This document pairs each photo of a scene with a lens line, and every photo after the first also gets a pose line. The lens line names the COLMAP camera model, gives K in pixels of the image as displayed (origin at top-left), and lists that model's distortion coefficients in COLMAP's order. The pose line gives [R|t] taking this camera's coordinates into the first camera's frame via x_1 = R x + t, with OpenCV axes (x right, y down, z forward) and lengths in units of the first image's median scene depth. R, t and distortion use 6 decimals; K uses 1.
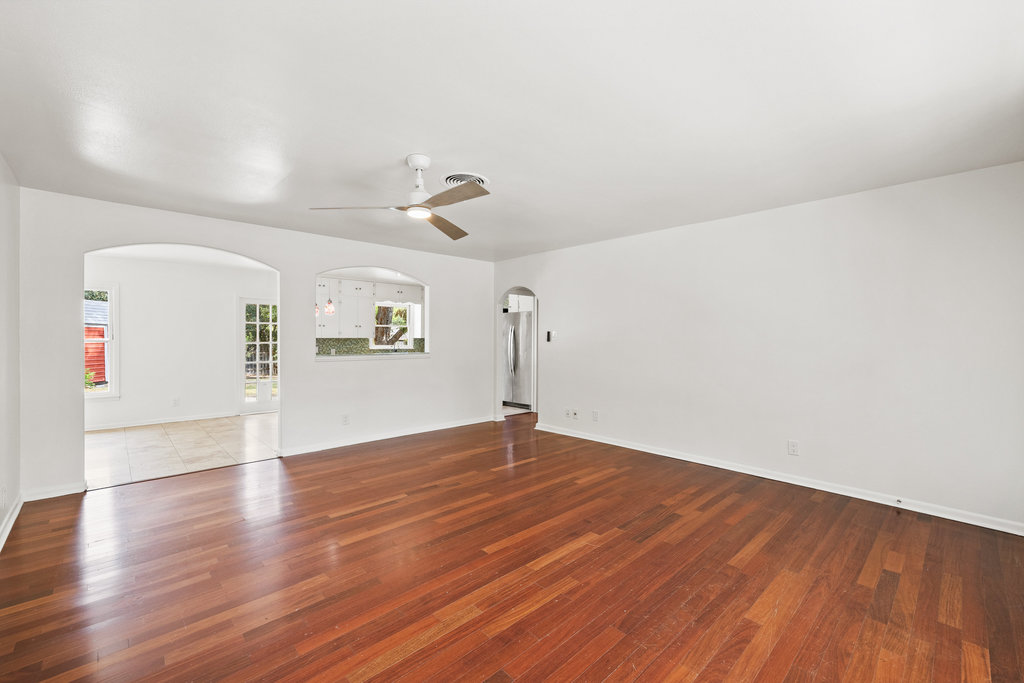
lens RADIAL K [[433.6, 0, 511.8], [0, 433.6, 344.4], [0, 0, 1]] dist [0.001208, 0.001077]
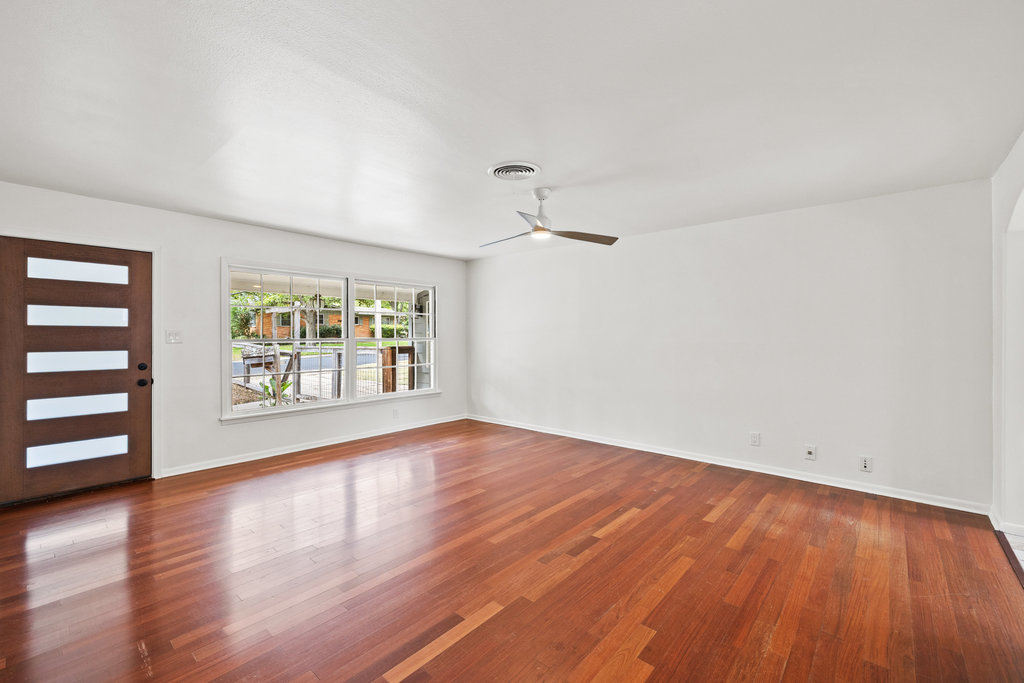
lens RADIAL K [[433.6, 0, 514.3], [0, 433.6, 336.4], [0, 0, 1]] dist [0.001208, 0.001077]
pose [[-0.994662, -0.001276, -0.103180, -0.011243], [-0.003708, 0.999720, 0.023381, -0.034811], [0.103122, 0.023639, -0.994388, 1.639425]]
